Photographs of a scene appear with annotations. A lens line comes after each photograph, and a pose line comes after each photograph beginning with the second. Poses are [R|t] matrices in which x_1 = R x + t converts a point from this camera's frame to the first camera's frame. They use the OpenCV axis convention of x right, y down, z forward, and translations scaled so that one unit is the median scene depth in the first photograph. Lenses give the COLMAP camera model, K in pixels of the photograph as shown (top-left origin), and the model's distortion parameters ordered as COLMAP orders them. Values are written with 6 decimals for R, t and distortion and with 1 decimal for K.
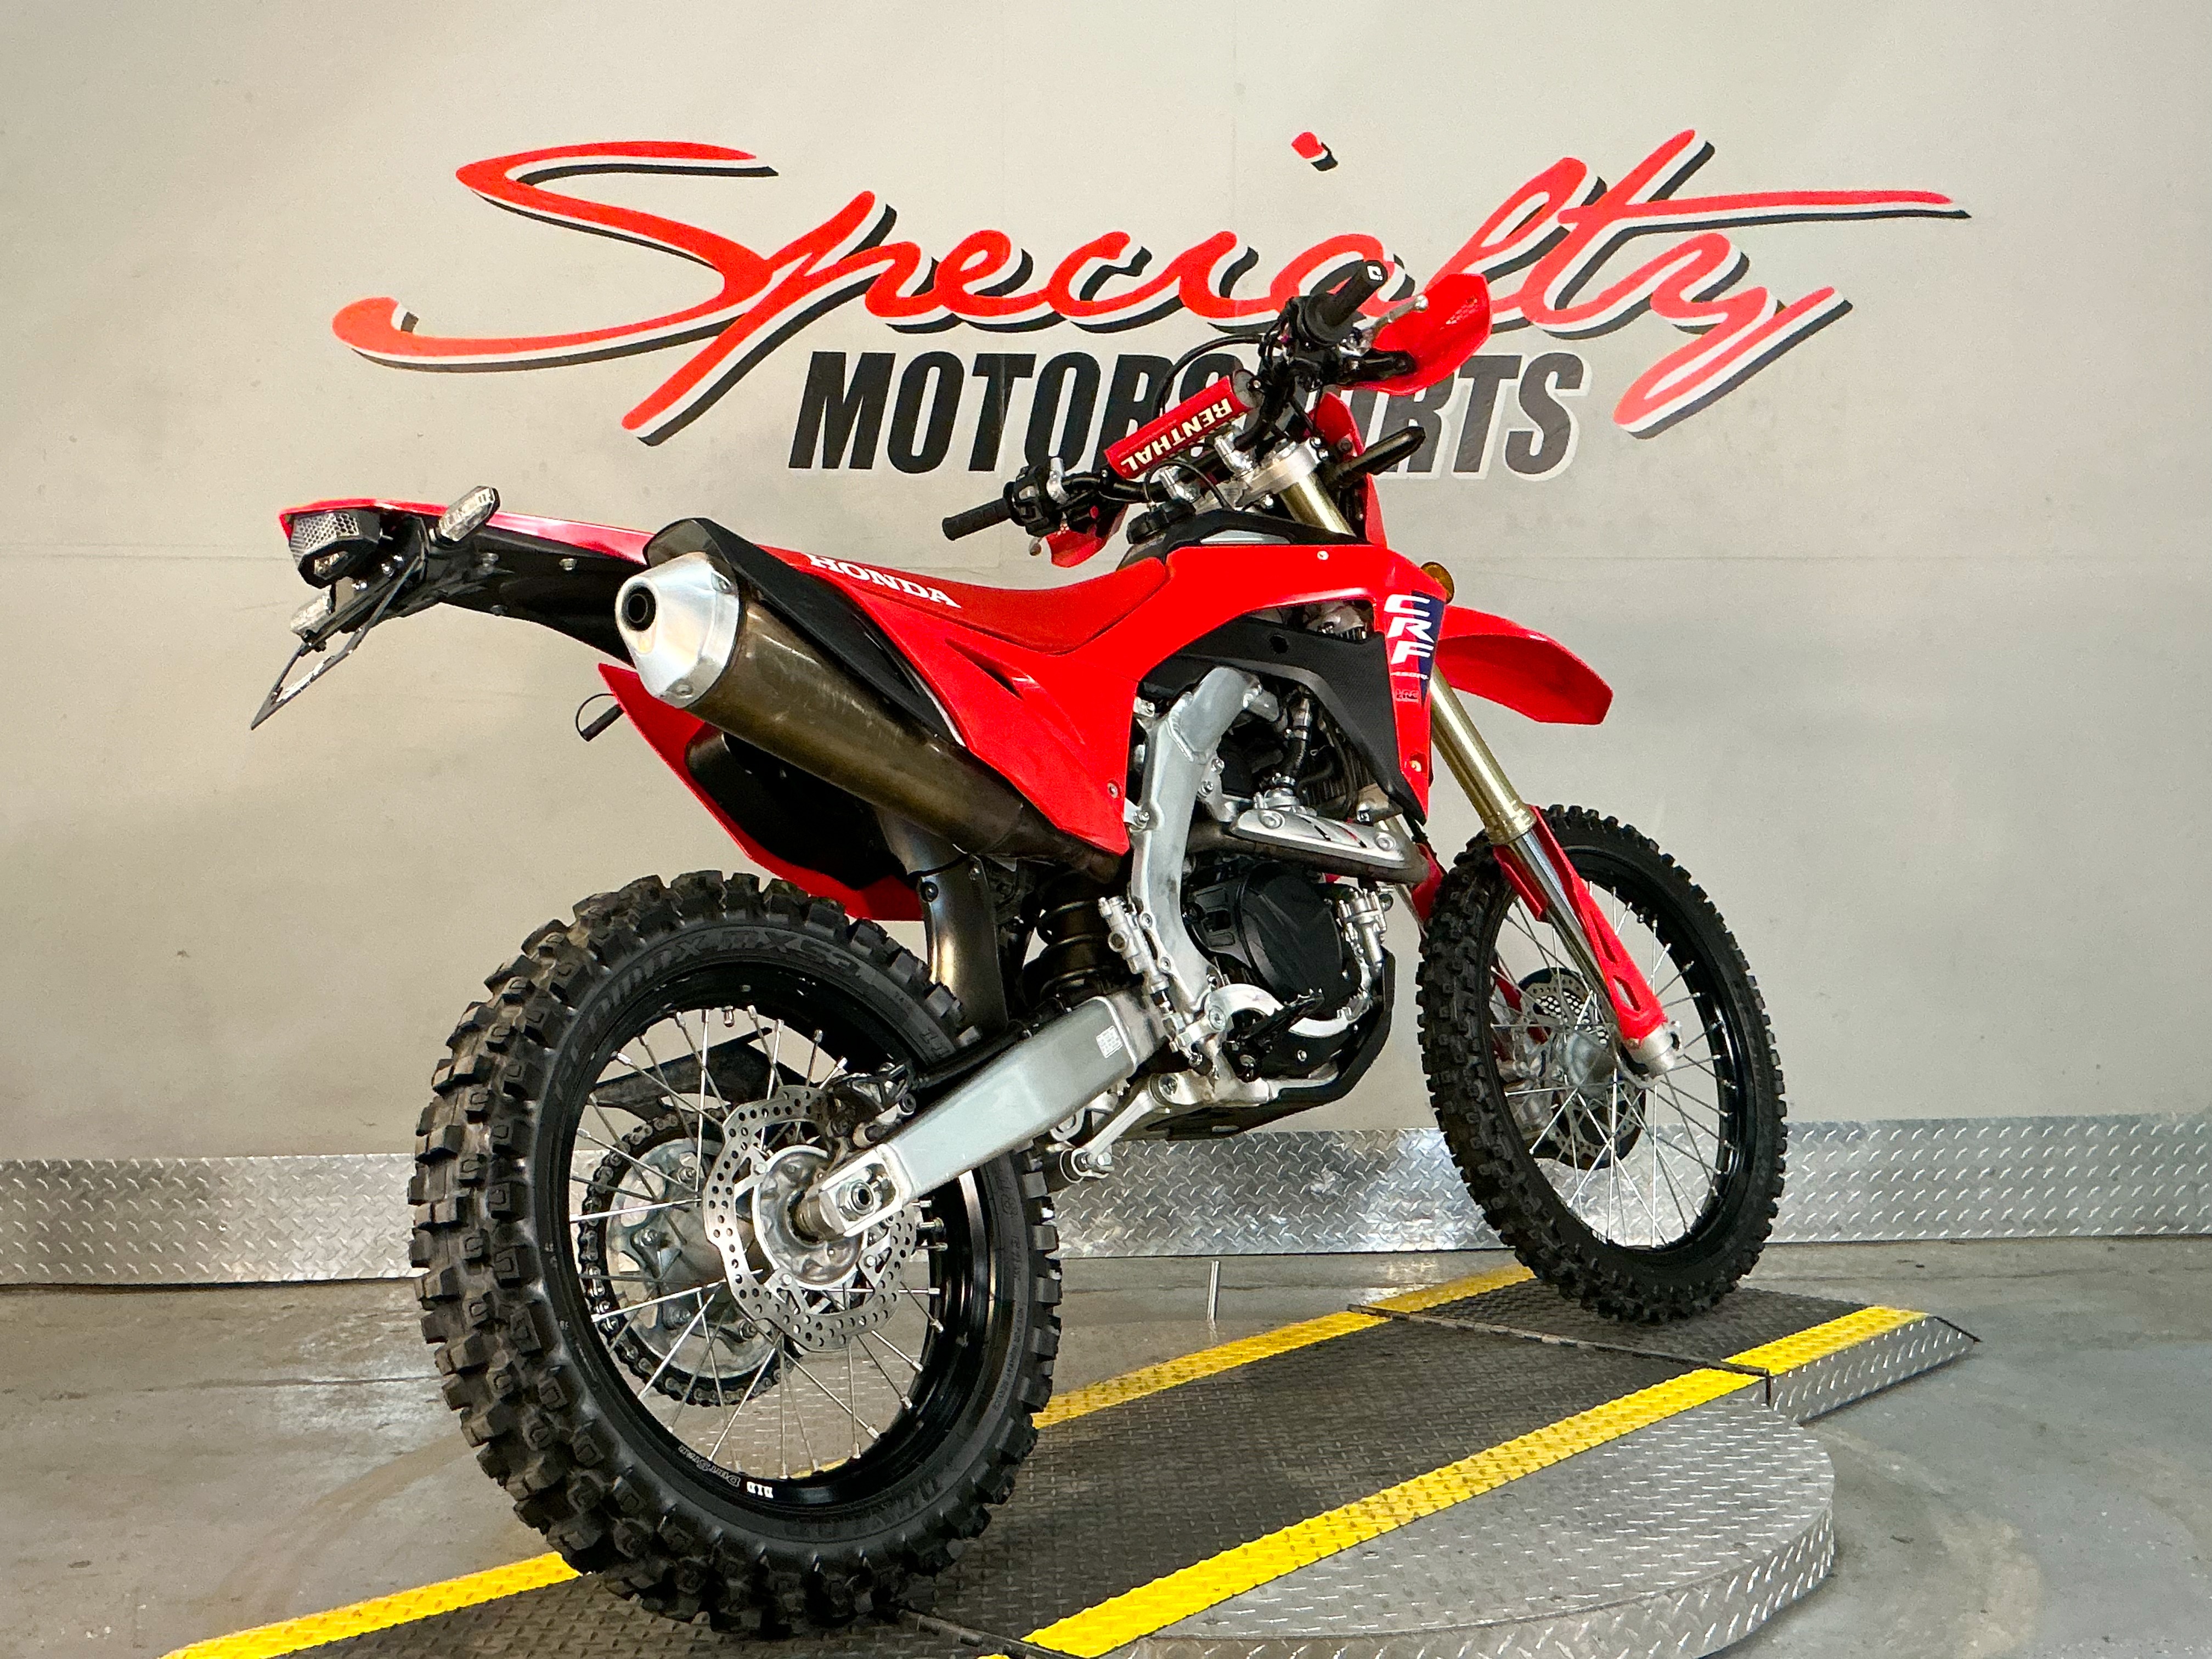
lens RADIAL K [[2514.5, 0, 1088.9], [0, 2514.5, 809.1], [0, 0, 1]] dist [0.095332, 0.000000]
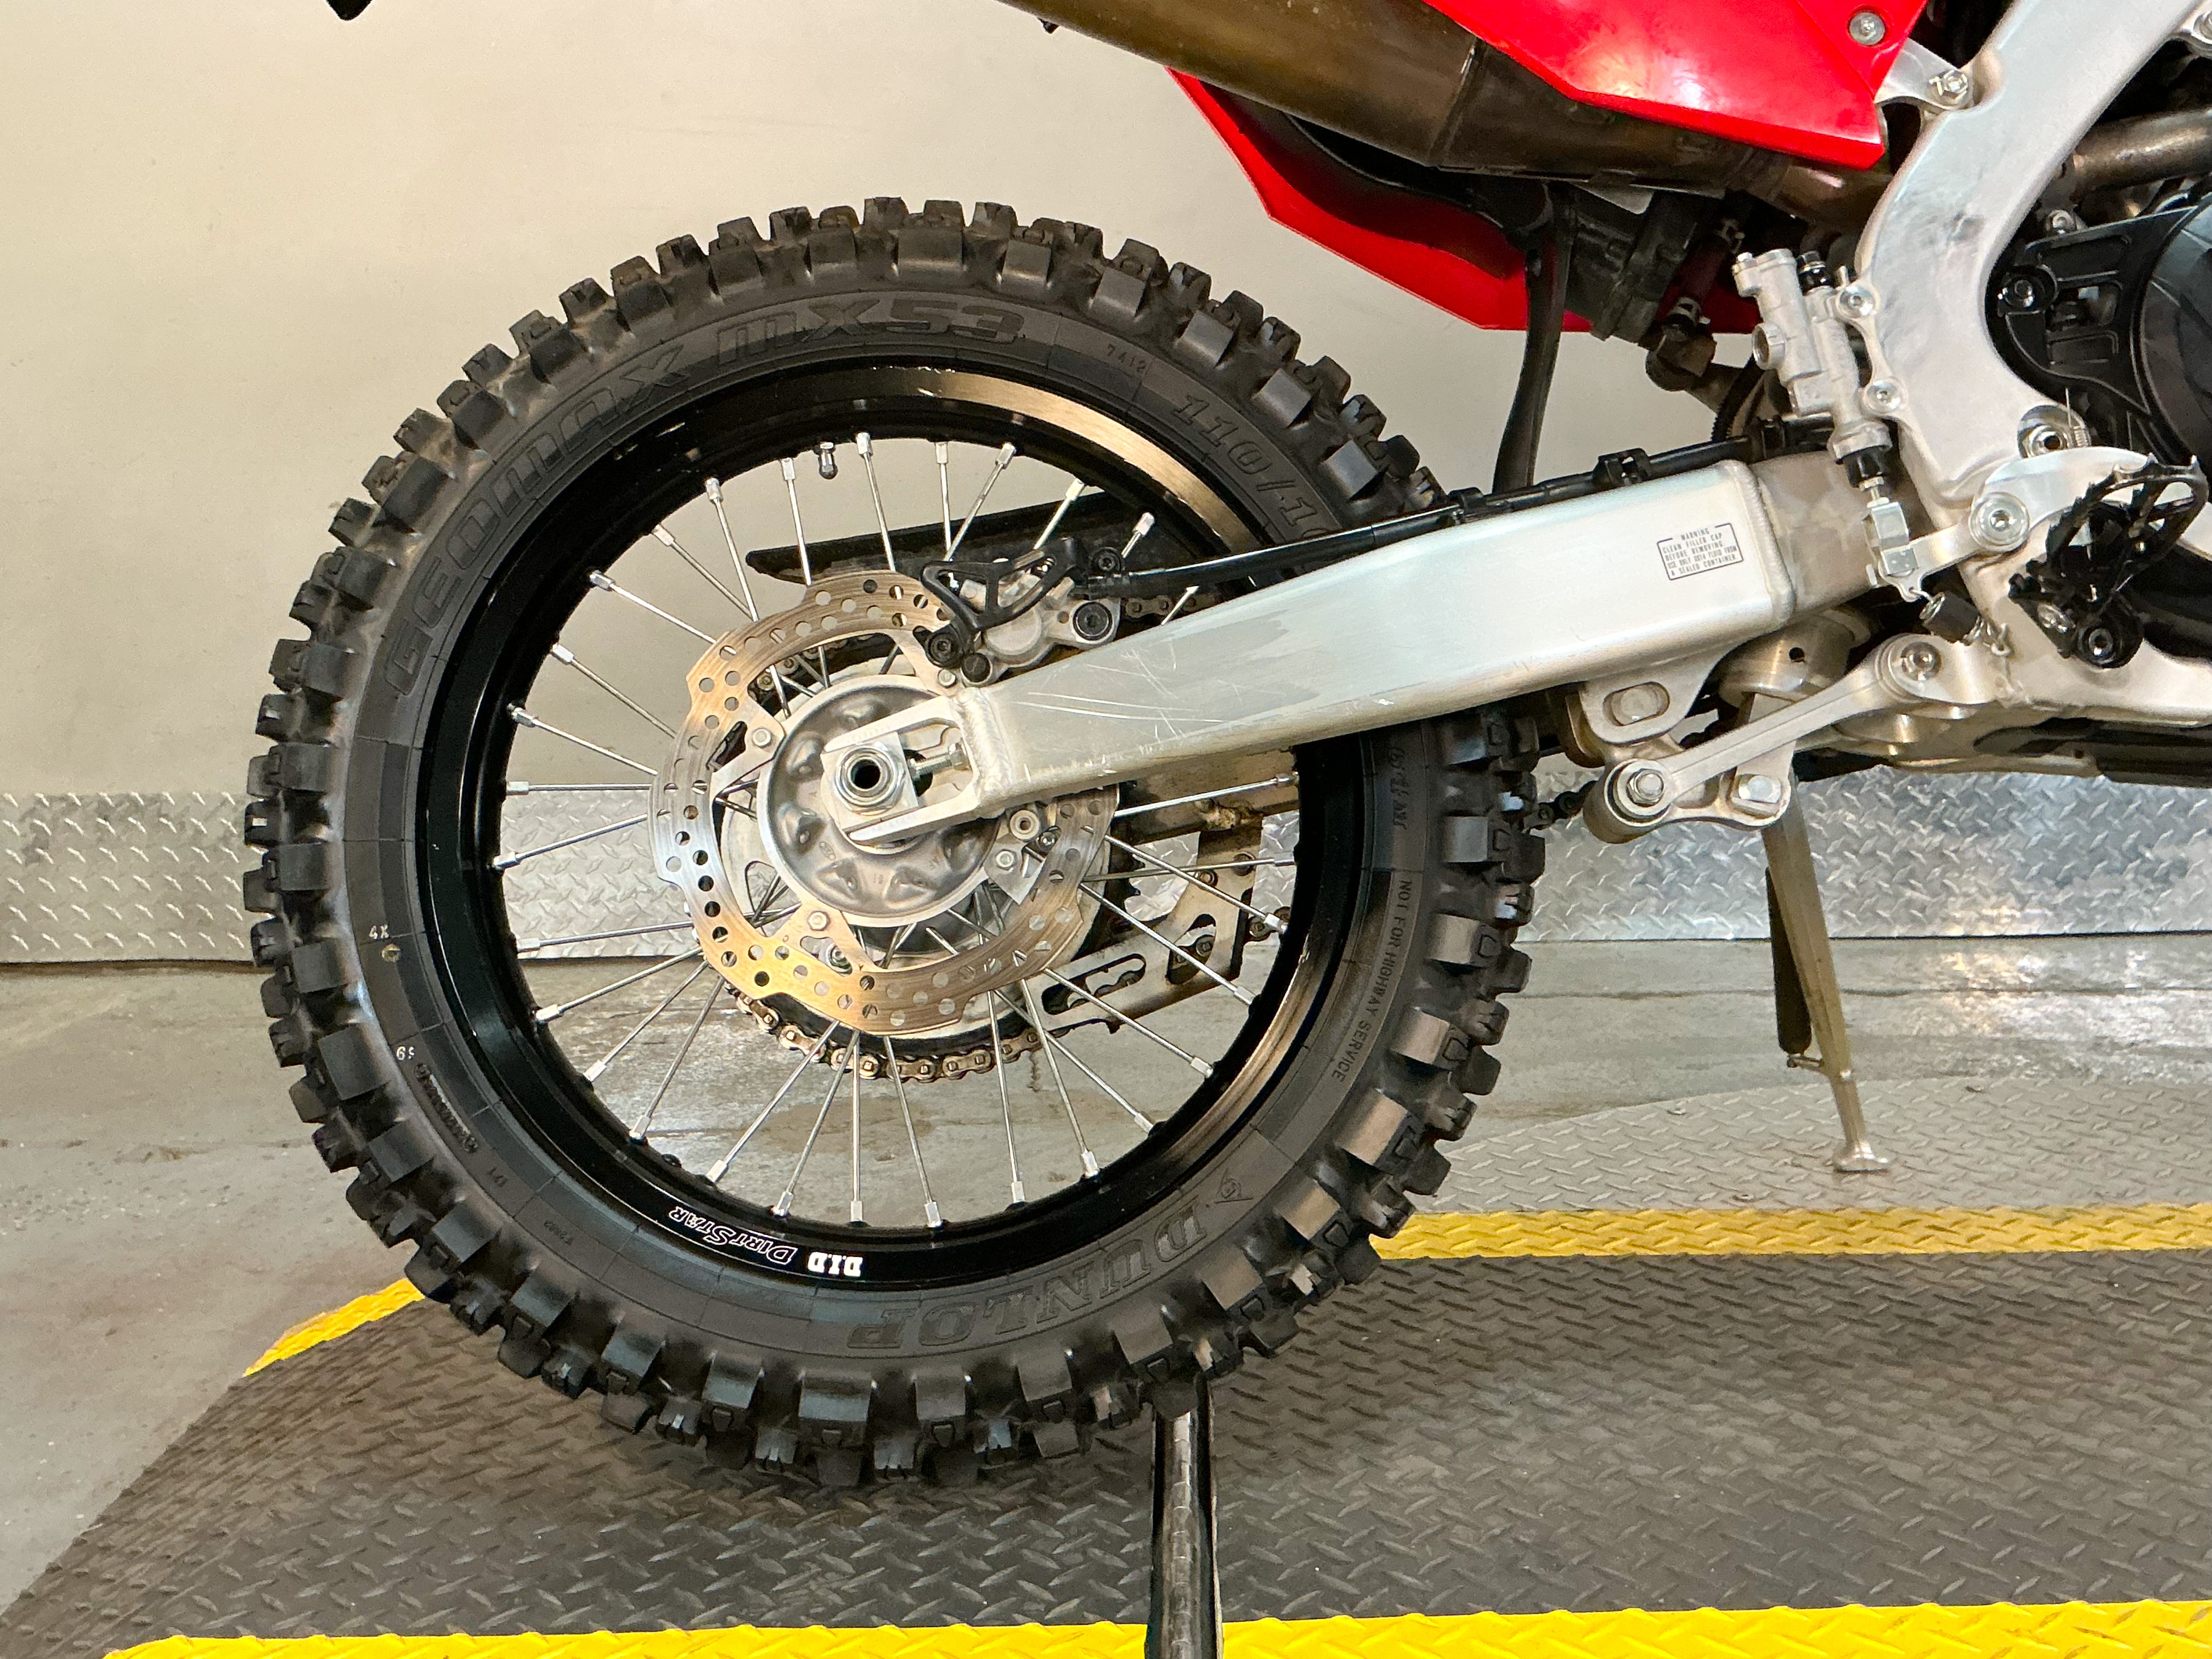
lens RADIAL K [[2318.5, 0, 1127.9], [0, 2318.5, 799.8], [0, 0, 1]] dist [0.085907, 0.000000]
pose [[0.997848, 0.002502, -0.065520, -0.093233], [0.006162, 0.991270, 0.131704, 0.052739], [0.065278, -0.131824, 0.989121, 0.356747]]
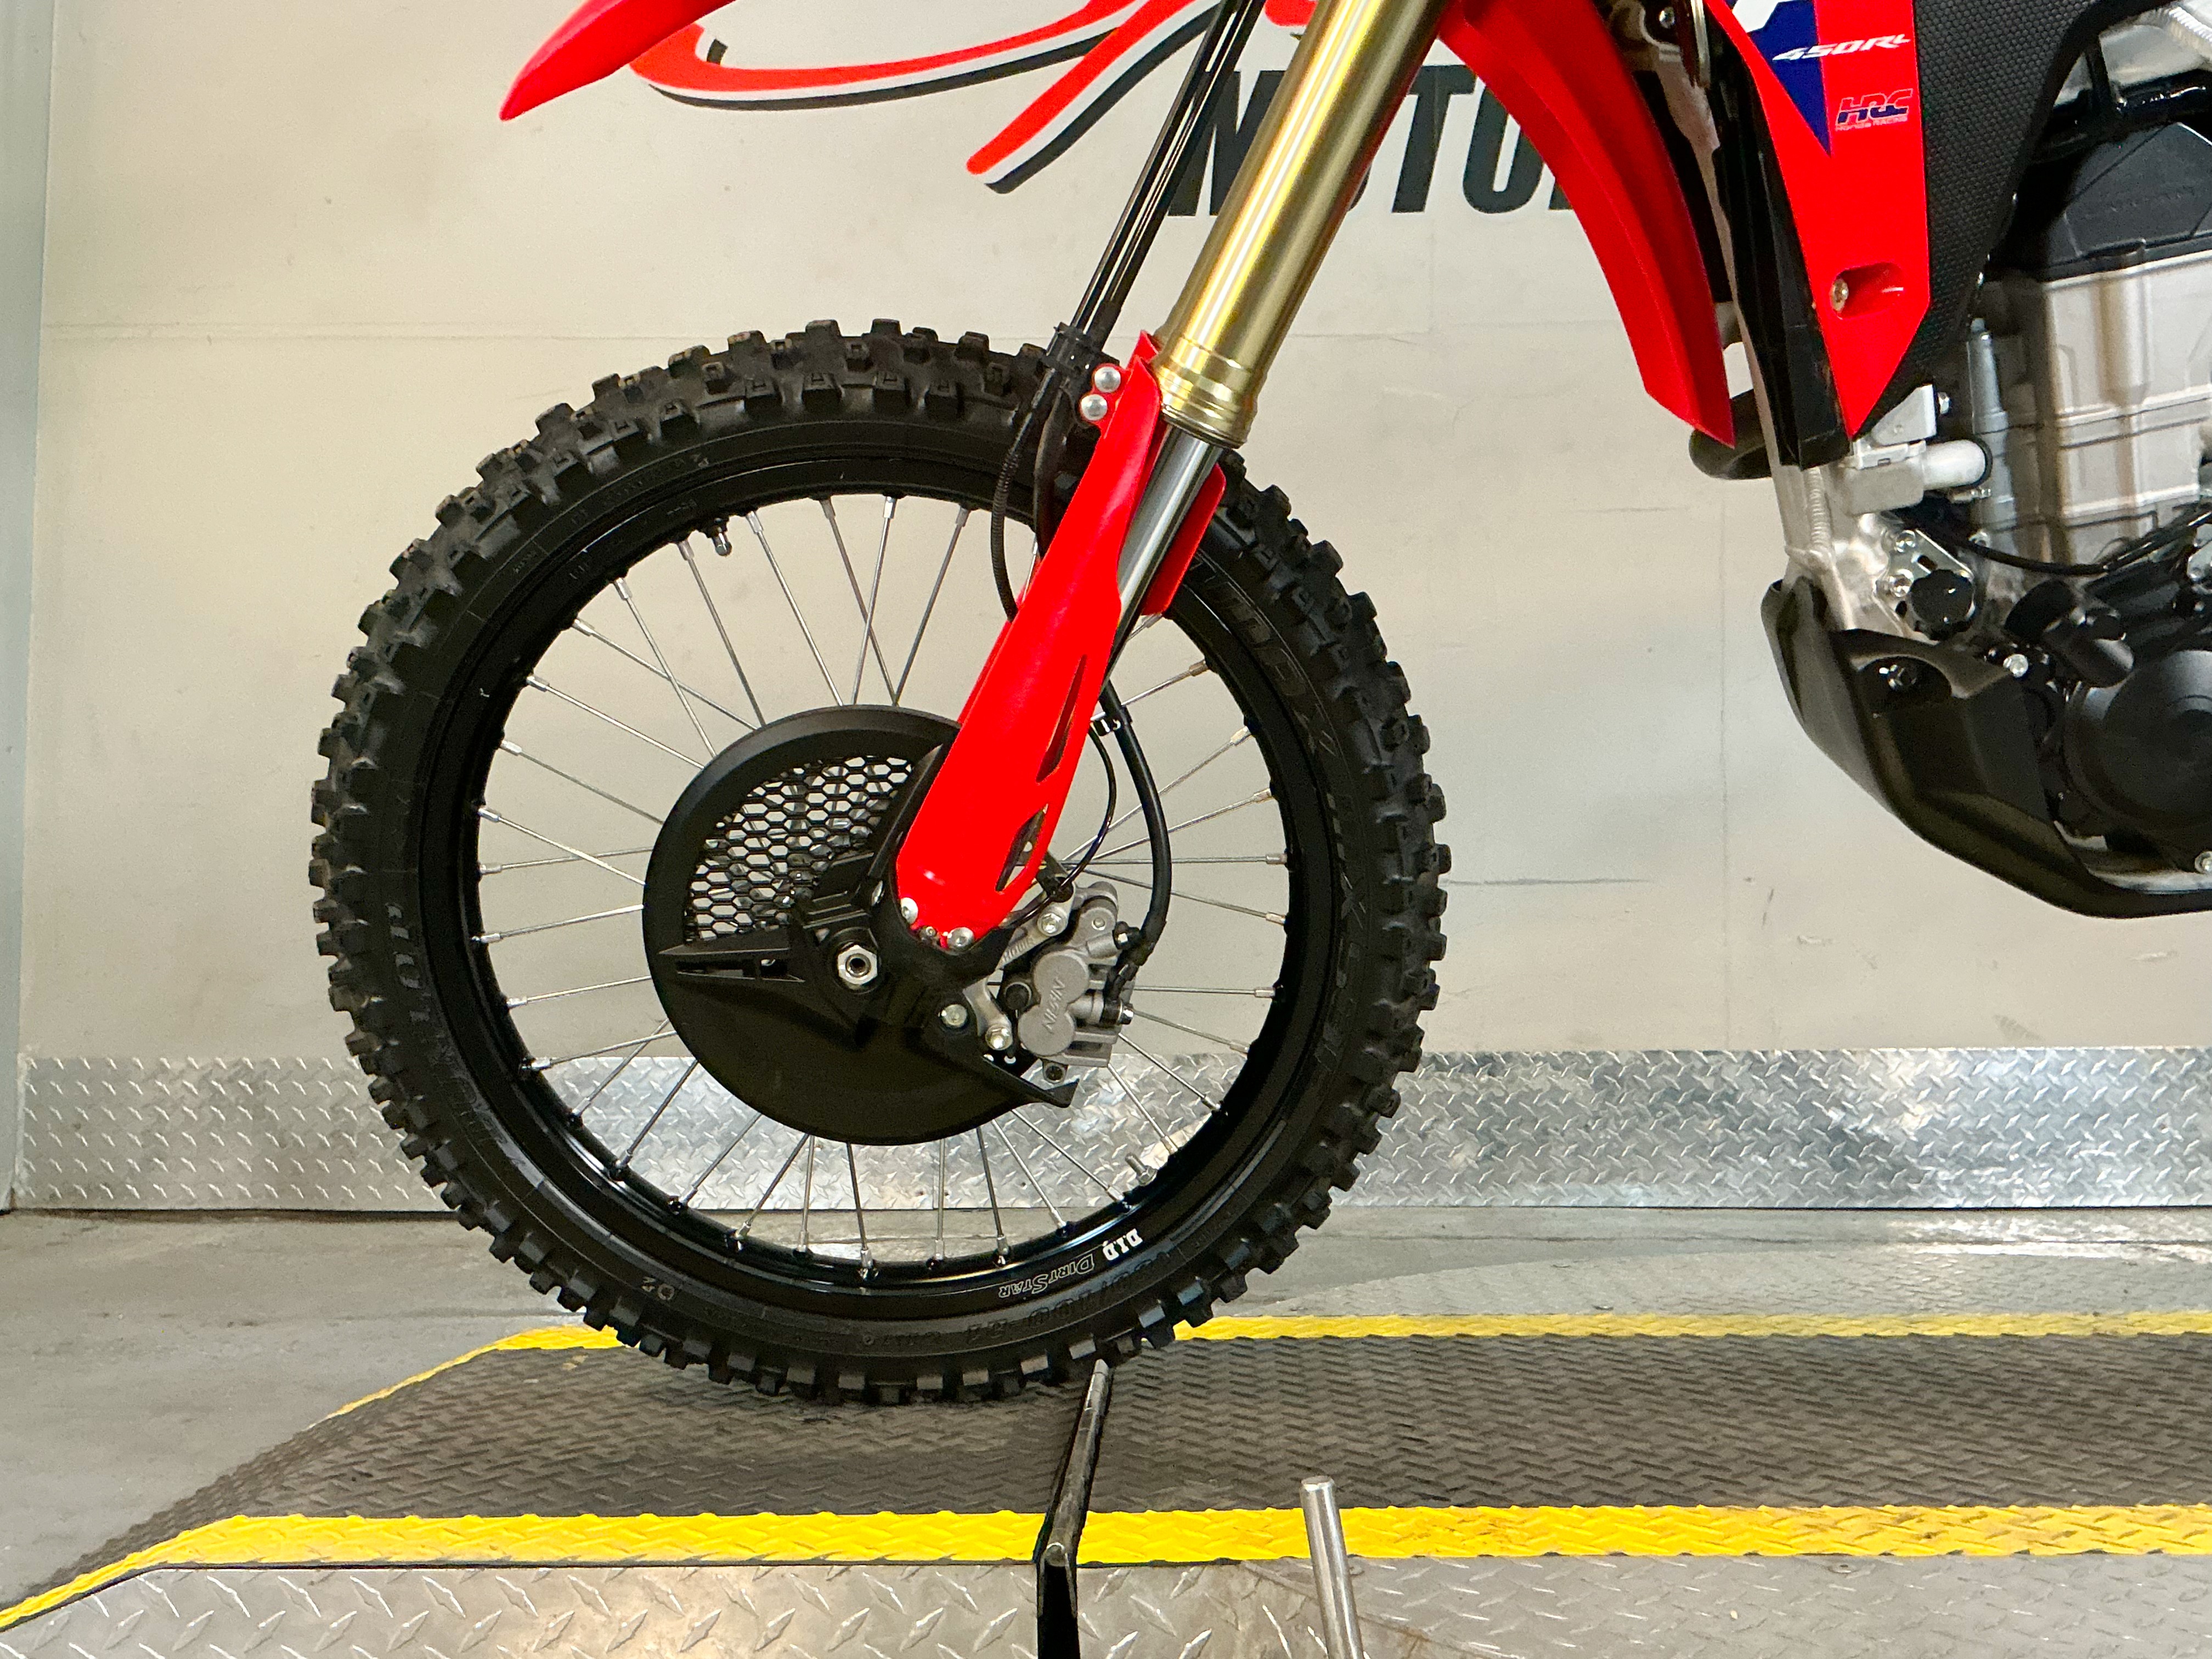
lens RADIAL K [[2185.4, 0, 1110.7], [0, 2185.4, 818.1], [0, 0, 1]] dist [0.092572, 0.000000]
pose [[0.995018, -0.000840, -0.099689, -0.066978], [-0.005271, 0.998123, -0.061018, 0.100710], [0.099553, 0.061239, 0.993146, 0.306410]]
